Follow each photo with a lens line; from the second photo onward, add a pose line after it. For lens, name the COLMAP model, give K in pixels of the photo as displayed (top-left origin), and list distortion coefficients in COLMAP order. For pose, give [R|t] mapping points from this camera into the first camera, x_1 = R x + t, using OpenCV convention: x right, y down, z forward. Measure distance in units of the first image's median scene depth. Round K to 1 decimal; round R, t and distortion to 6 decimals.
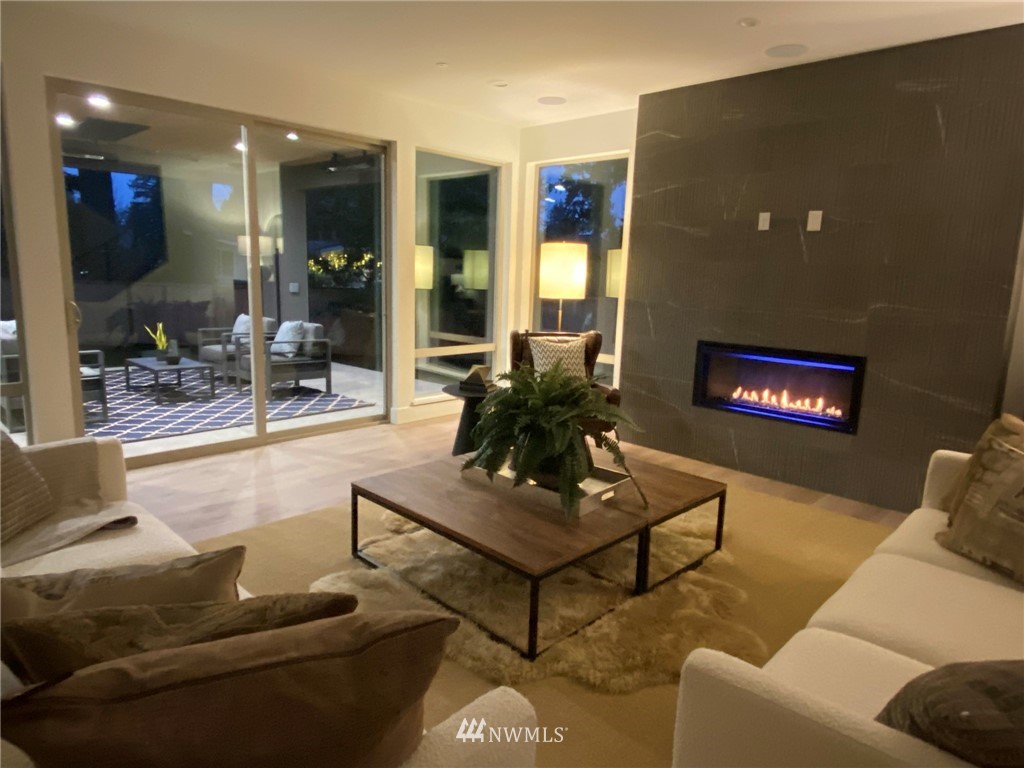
lens RADIAL K [[651.0, 0, 512.0], [0, 651.0, 378.6], [0, 0, 1]] dist [0.054531, -0.063847]
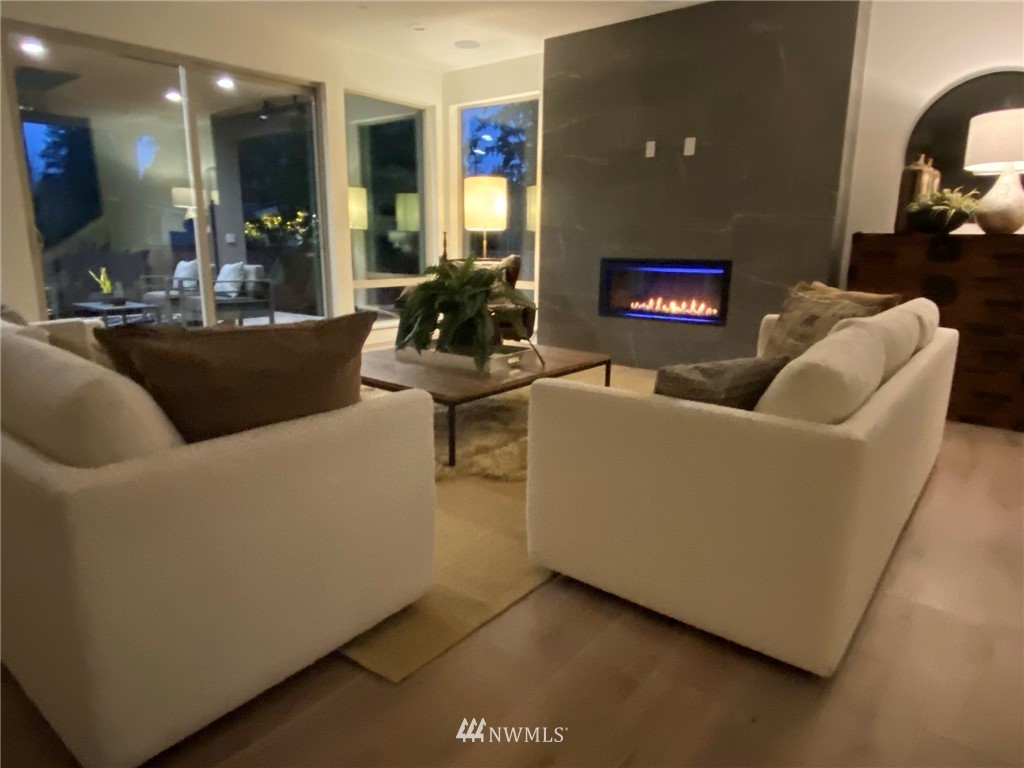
lens RADIAL K [[651.0, 0, 512.0], [0, 651.0, 378.6], [0, 0, 1]] dist [0.054531, -0.063847]
pose [[0.995773, -0.040551, 0.082416, 0.017753], [0.036477, 0.998066, 0.050345, 0.068321], [-0.084298, -0.047126, 0.995326, -0.109381]]
